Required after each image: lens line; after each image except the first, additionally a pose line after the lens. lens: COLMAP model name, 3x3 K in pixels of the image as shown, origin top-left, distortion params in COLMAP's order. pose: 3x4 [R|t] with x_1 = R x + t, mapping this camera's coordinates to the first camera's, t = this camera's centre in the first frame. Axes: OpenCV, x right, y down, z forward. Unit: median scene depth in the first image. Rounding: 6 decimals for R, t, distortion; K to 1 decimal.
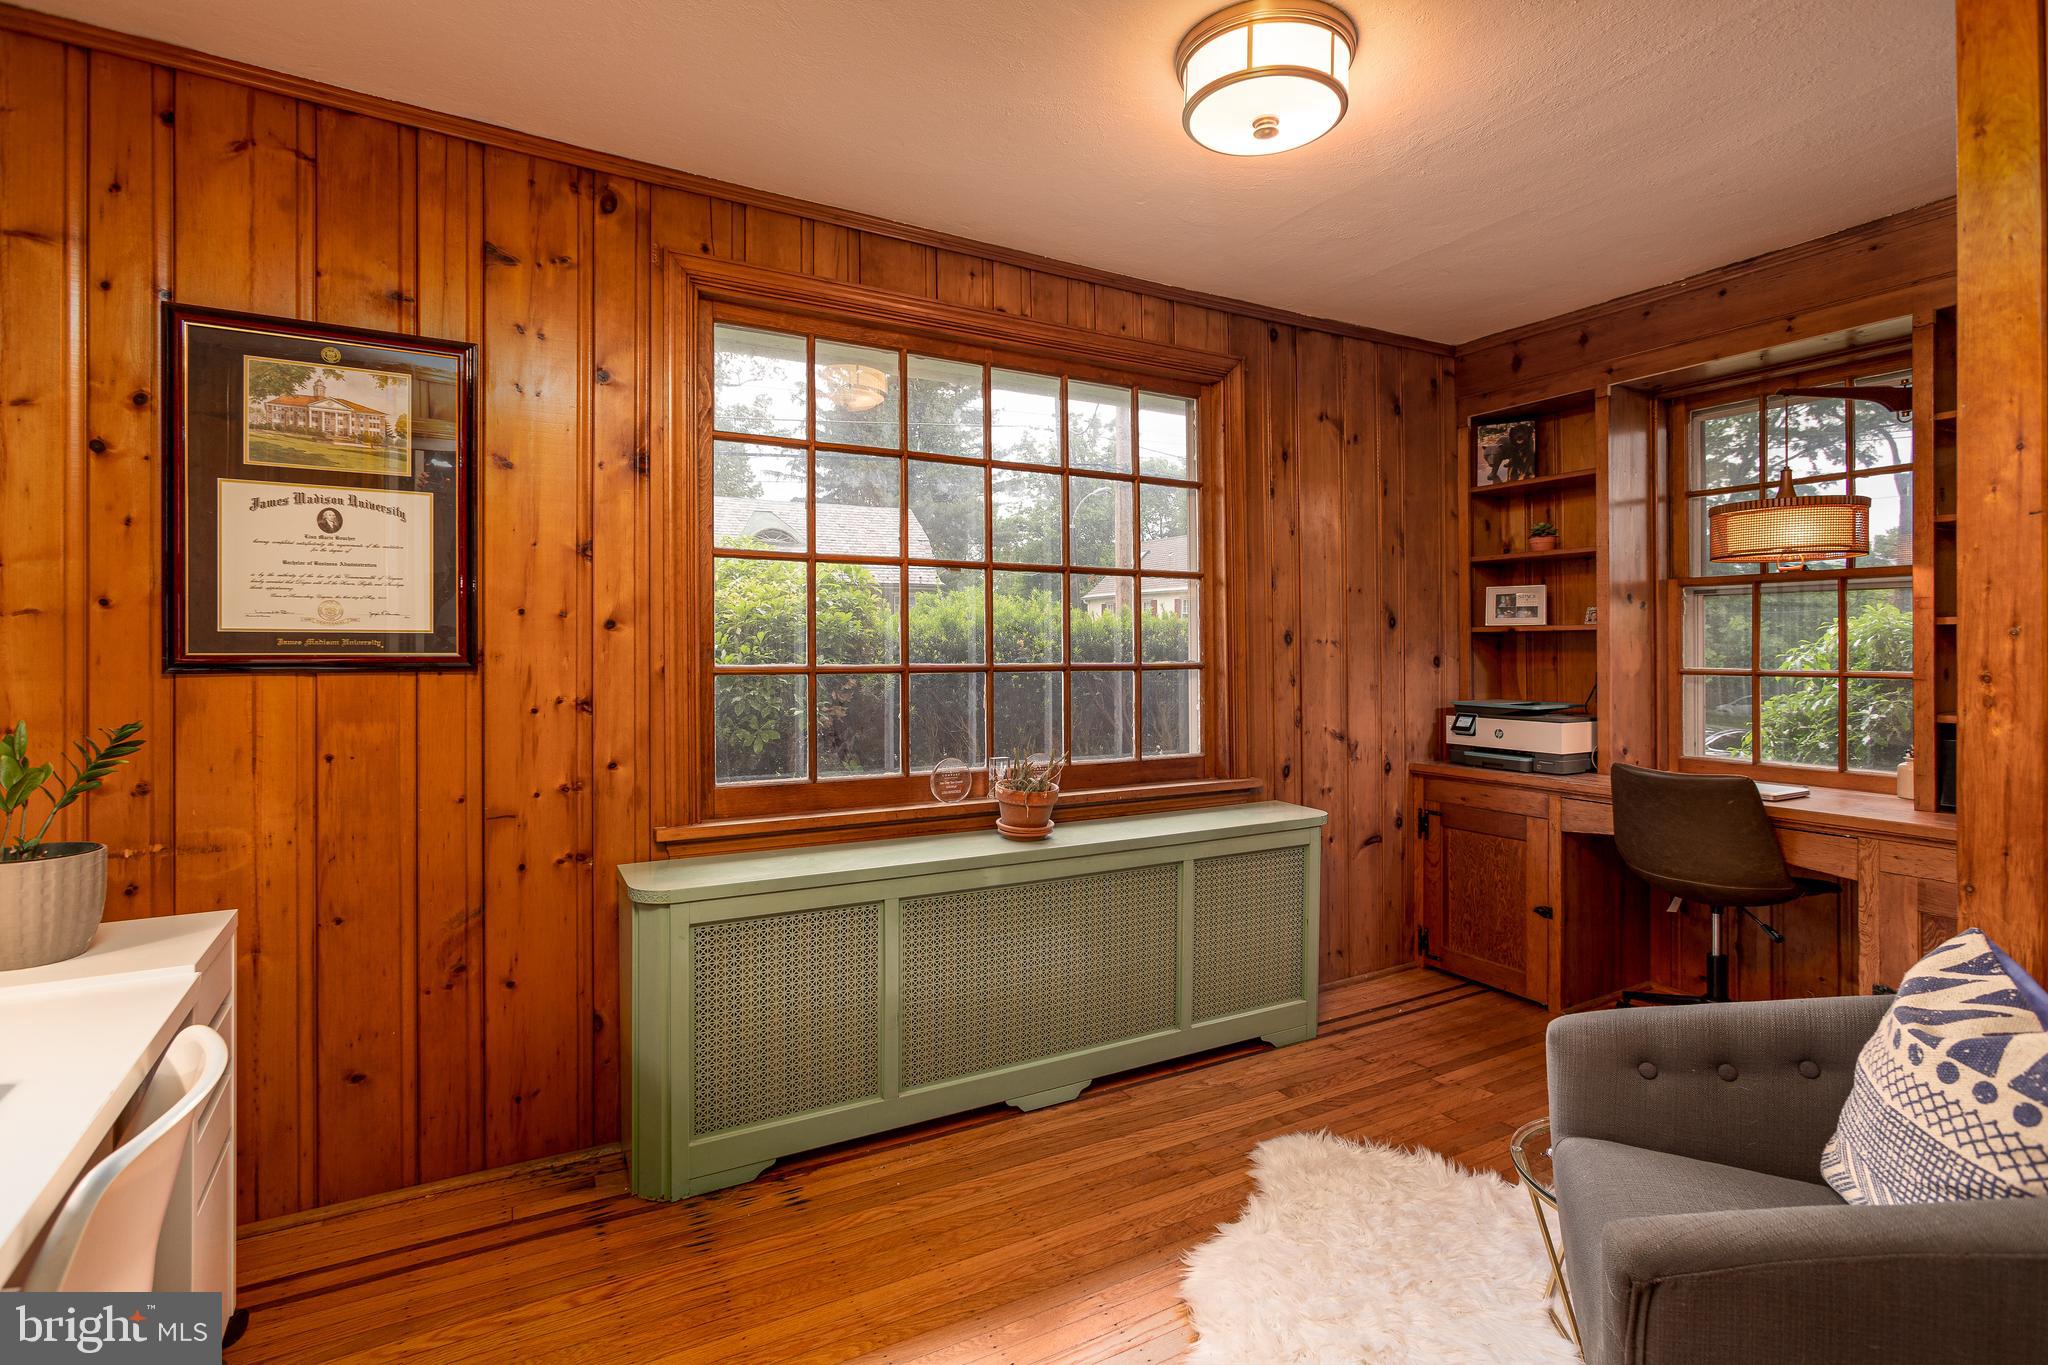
lens RADIAL K [[979.9, 0, 1033.5], [0, 979.9, 678.6], [0, 0, 1]] dist [-0.017205, 0.014558]
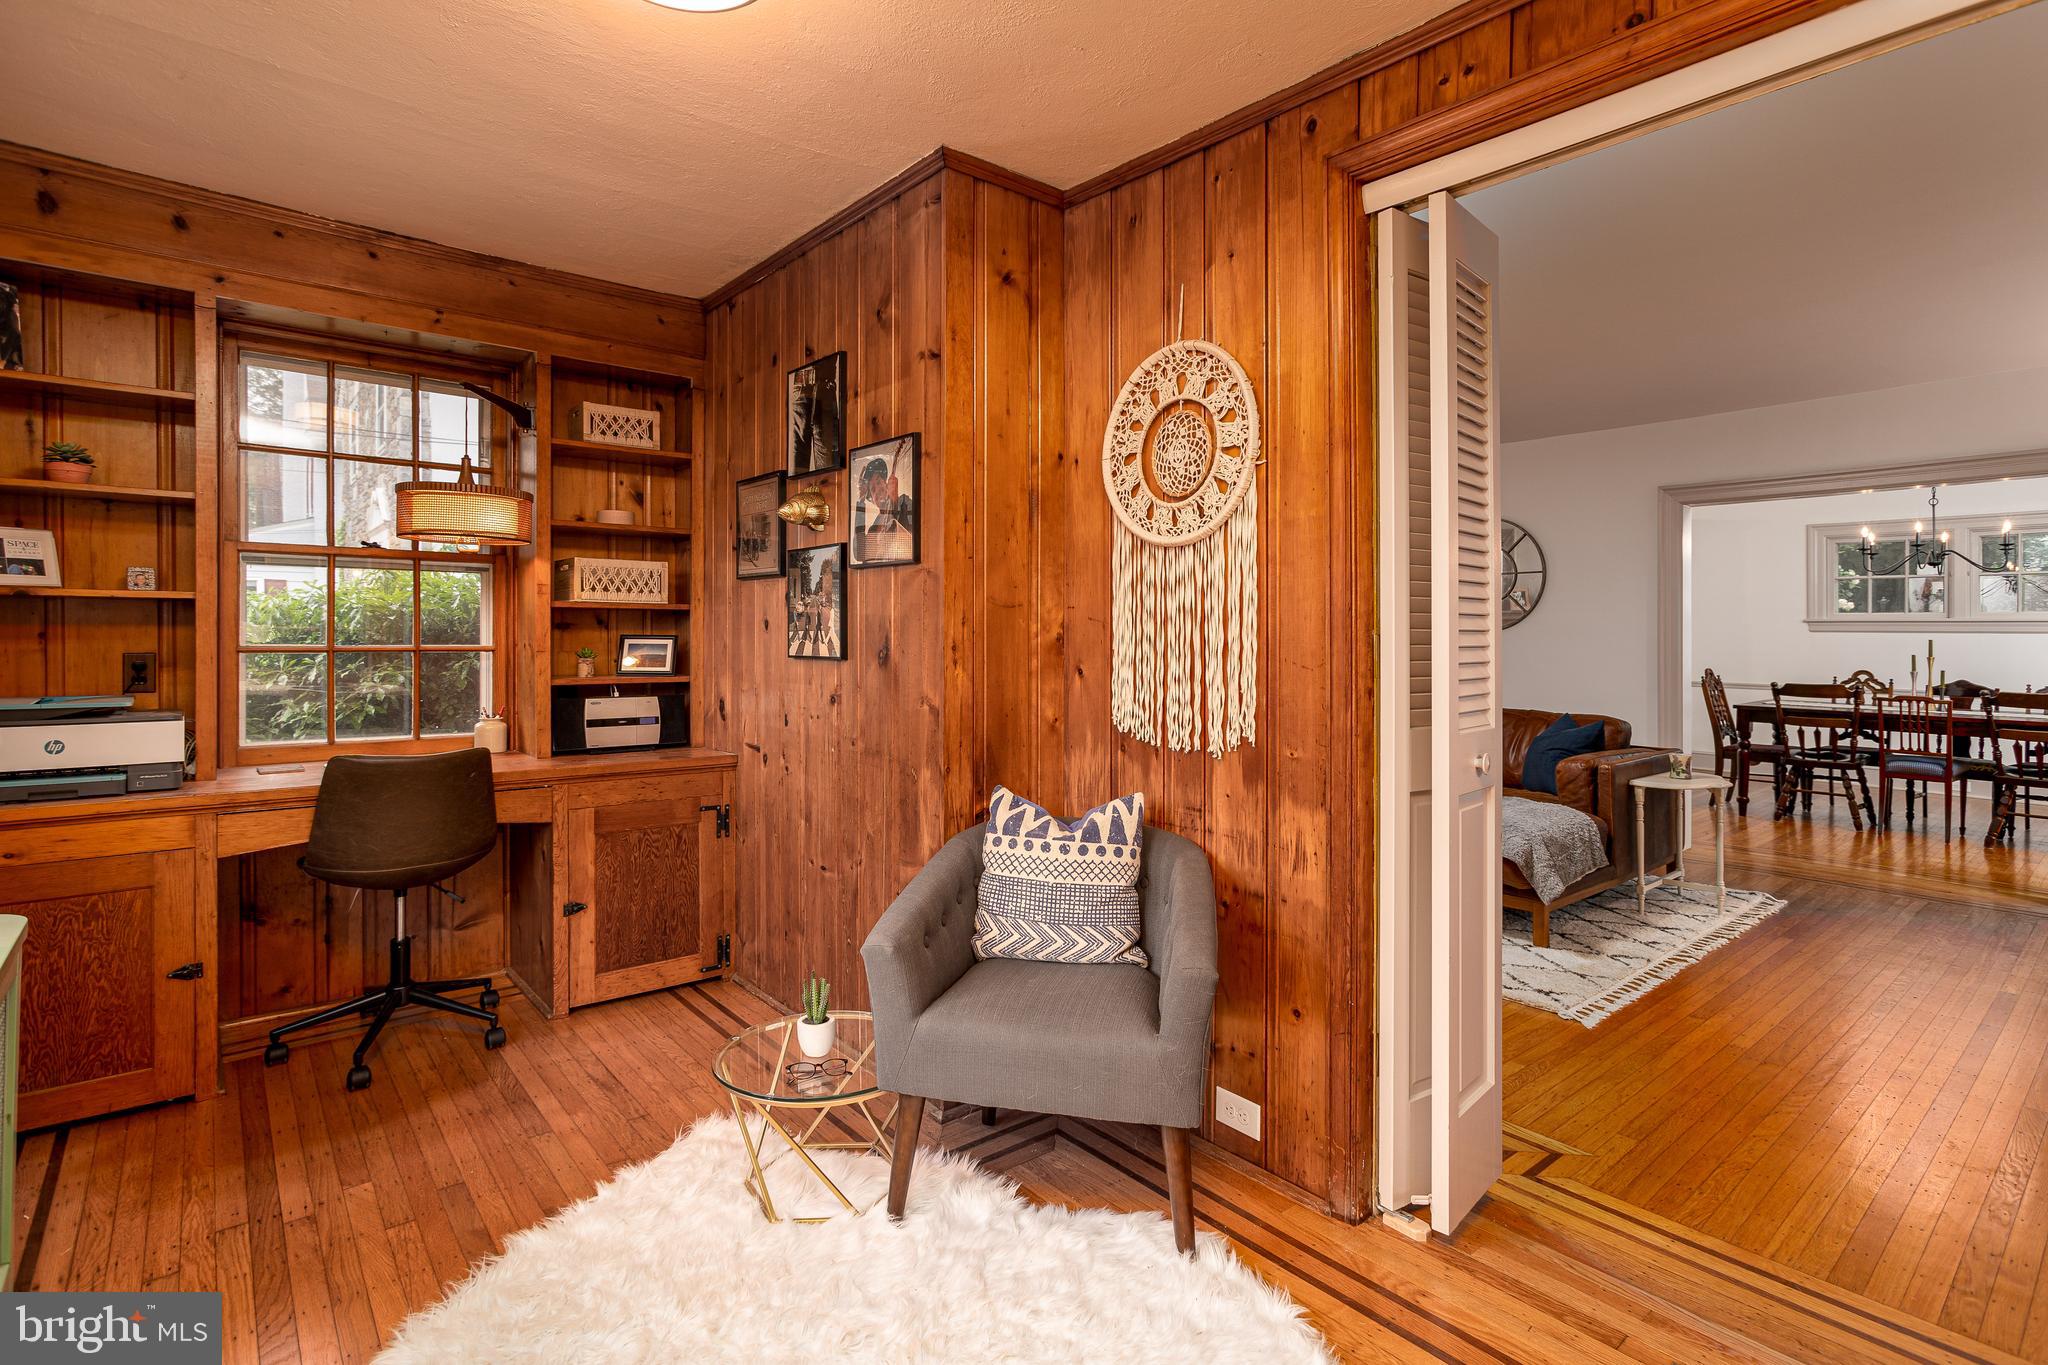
lens RADIAL K [[992.7, 0, 1028.7], [0, 992.7, 647.2], [0, 0, 1]] dist [-0.020277, 0.013069]
pose [[-0.177647, -0.018556, 0.983919, -0.384112], [0.018737, 0.999577, 0.022234, -0.018706], [-0.983916, 0.022386, -0.177224, 0.563877]]
